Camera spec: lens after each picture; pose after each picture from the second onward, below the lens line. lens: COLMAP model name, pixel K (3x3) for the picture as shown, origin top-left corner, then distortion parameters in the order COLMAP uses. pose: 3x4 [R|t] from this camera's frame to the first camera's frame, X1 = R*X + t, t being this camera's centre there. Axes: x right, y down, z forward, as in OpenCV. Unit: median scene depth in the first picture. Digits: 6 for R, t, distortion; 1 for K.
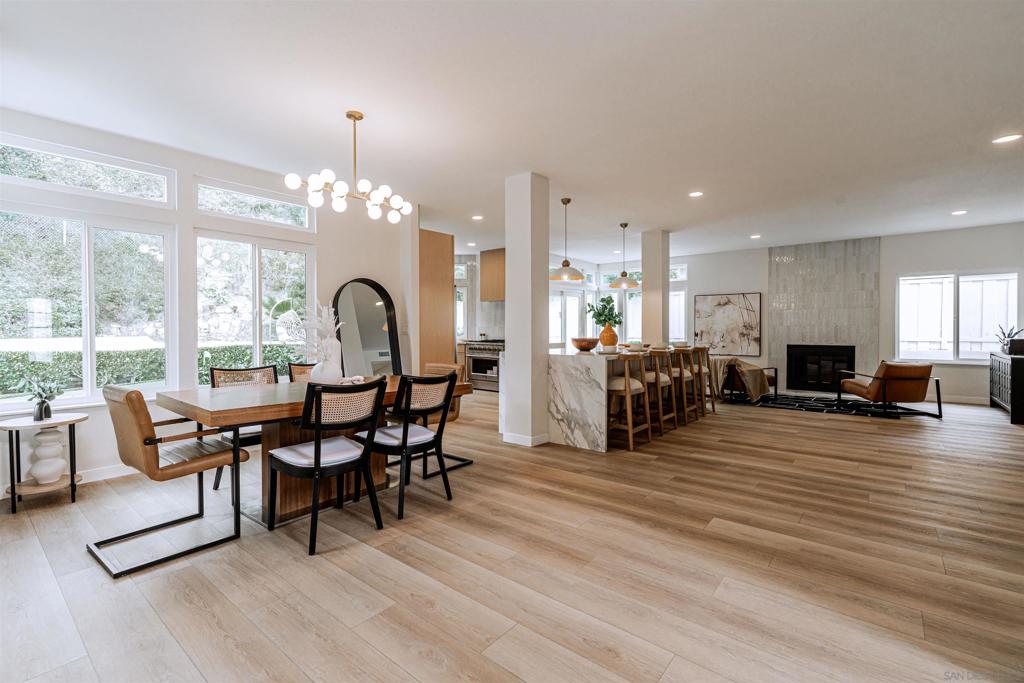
lens RADIAL K [[461.7, 0, 504.7], [0, 461.7, 334.8], [0, 0, 1]] dist [-0.010357, 0.000110]
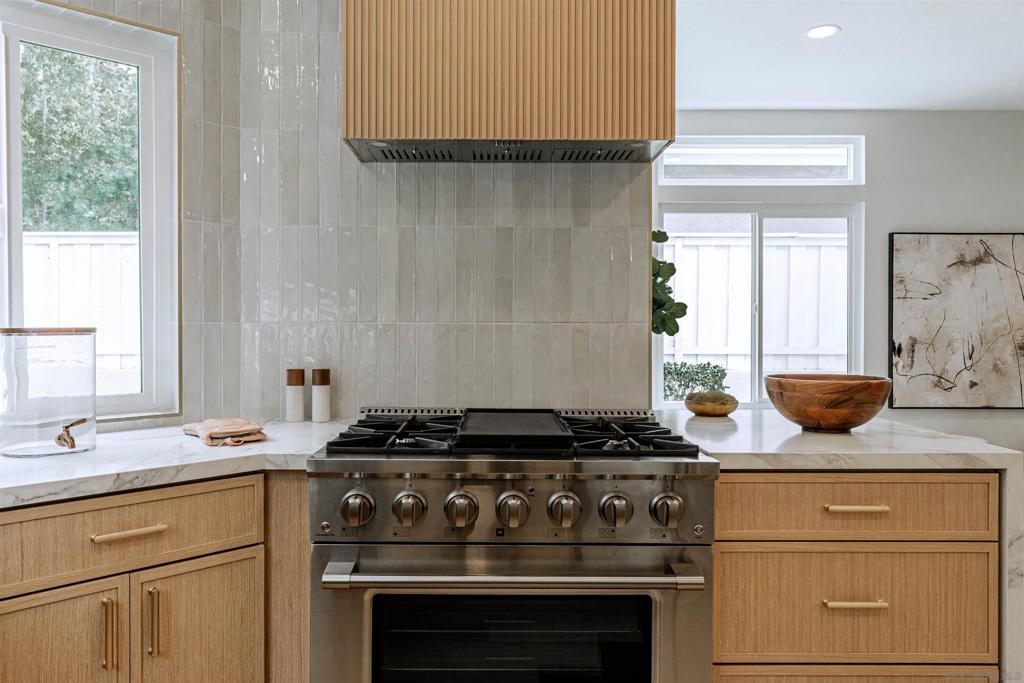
lens RADIAL K [[749.8, 0, 512.6], [0, 749.8, 337.4], [0, 0, 1]] dist [-0.001313, -0.000446]
pose [[0.770433, -0.006391, 0.637489, -0.164274], [0.007132, 0.999974, 0.001406, -0.013830], [-0.637481, 0.003463, 0.770458, 0.865266]]
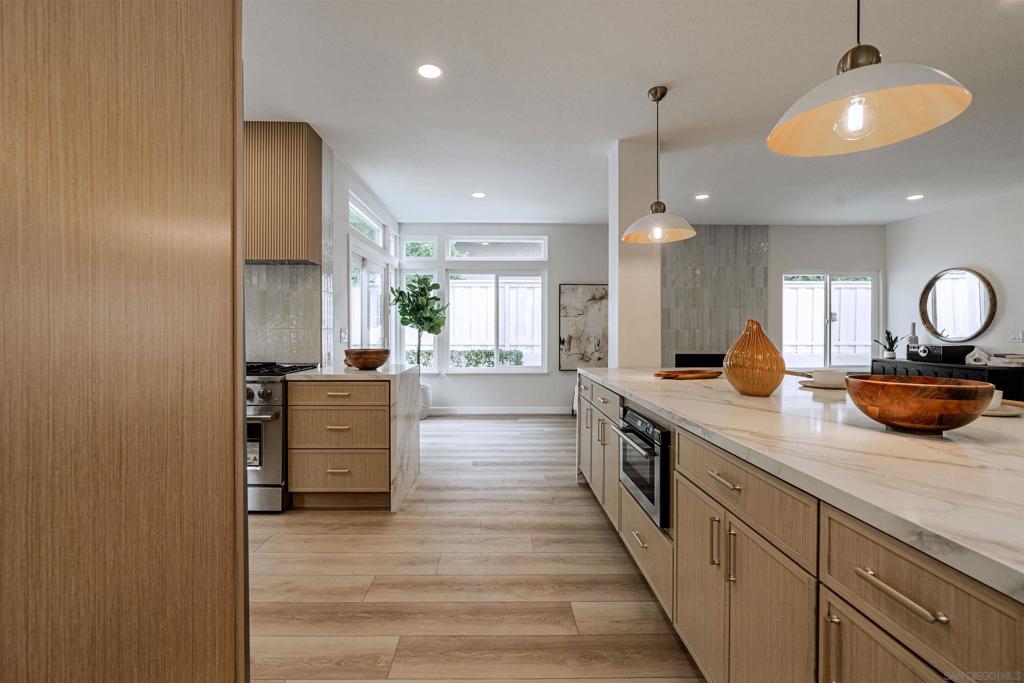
lens RADIAL K [[461.7, 0, 508.4], [0, 461.7, 336.4], [0, 0, 1]] dist [-0.010357, 0.000110]
pose [[0.755490, -0.006151, 0.655131, -0.099516], [0.008603, 0.999963, -0.000533, -0.010011], [-0.655103, 0.006039, 0.755515, 0.615211]]
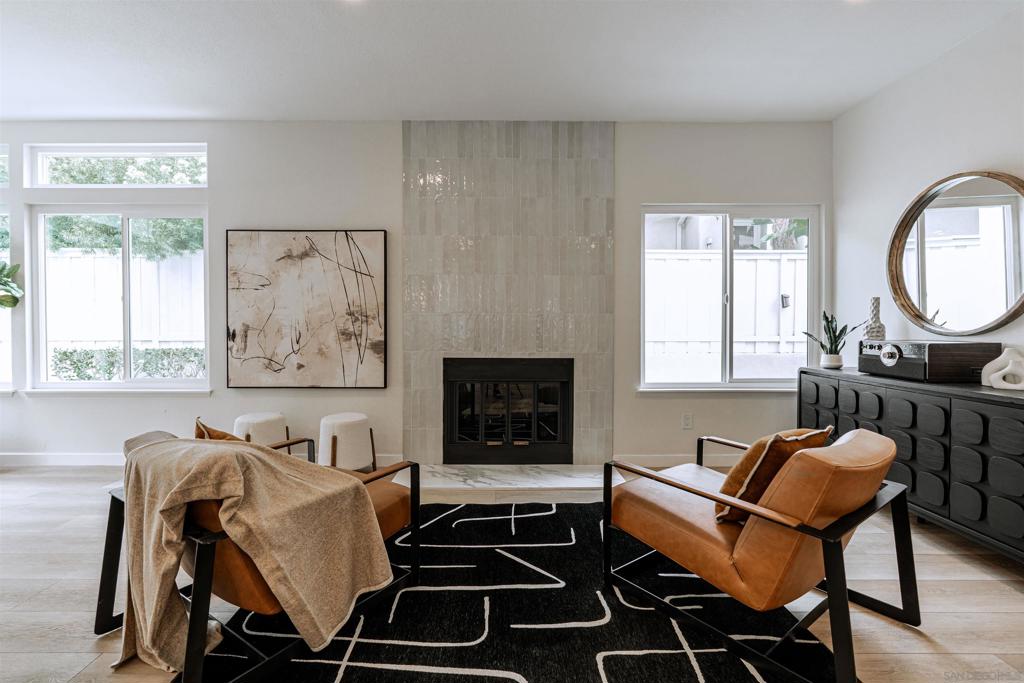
lens RADIAL K [[461.7, 0, 509.2], [0, 461.7, 336.9], [0, 0, 1]] dist [-0.010357, 0.000110]
pose [[0.763105, -0.010690, 0.646186, 0.395573], [0.007658, 0.999943, 0.007499, -0.000305], [-0.646229, -0.000774, 0.763143, 0.652691]]
